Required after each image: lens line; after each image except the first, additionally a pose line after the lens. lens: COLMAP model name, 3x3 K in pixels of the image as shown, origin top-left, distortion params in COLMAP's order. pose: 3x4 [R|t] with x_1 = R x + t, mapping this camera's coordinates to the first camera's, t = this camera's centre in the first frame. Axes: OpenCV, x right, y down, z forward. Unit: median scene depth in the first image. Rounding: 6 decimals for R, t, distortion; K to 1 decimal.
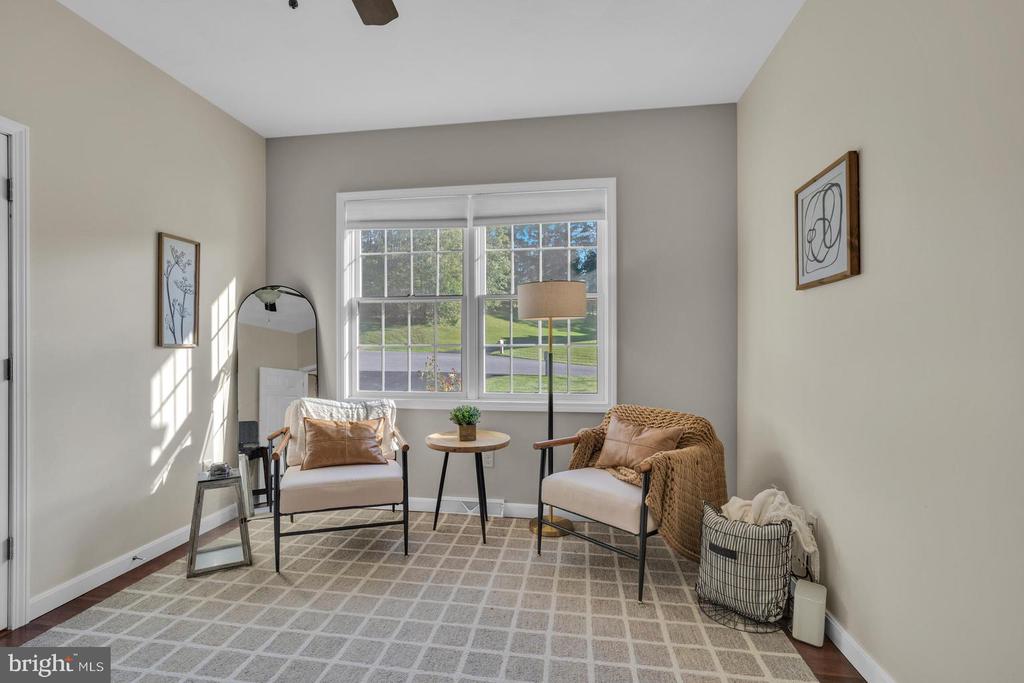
lens RADIAL K [[487.8, 0, 504.4], [0, 487.8, 345.6], [0, 0, 1]] dist [-0.020126, 0.008699]
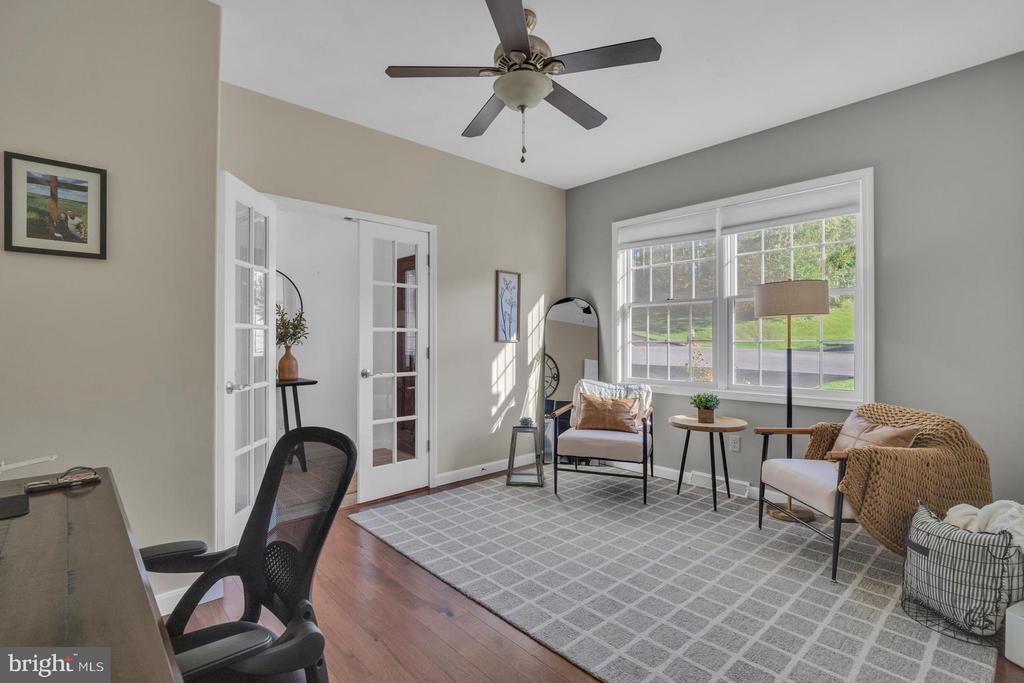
lens RADIAL K [[487.8, 0, 501.7], [0, 487.8, 341.4], [0, 0, 1]] dist [-0.020126, 0.008699]
pose [[0.775108, 0.001366, -0.631828, 0.311872], [-0.001548, 0.999999, 0.000263, 0.000225], [0.631827, 0.000774, 0.775109, -0.236234]]
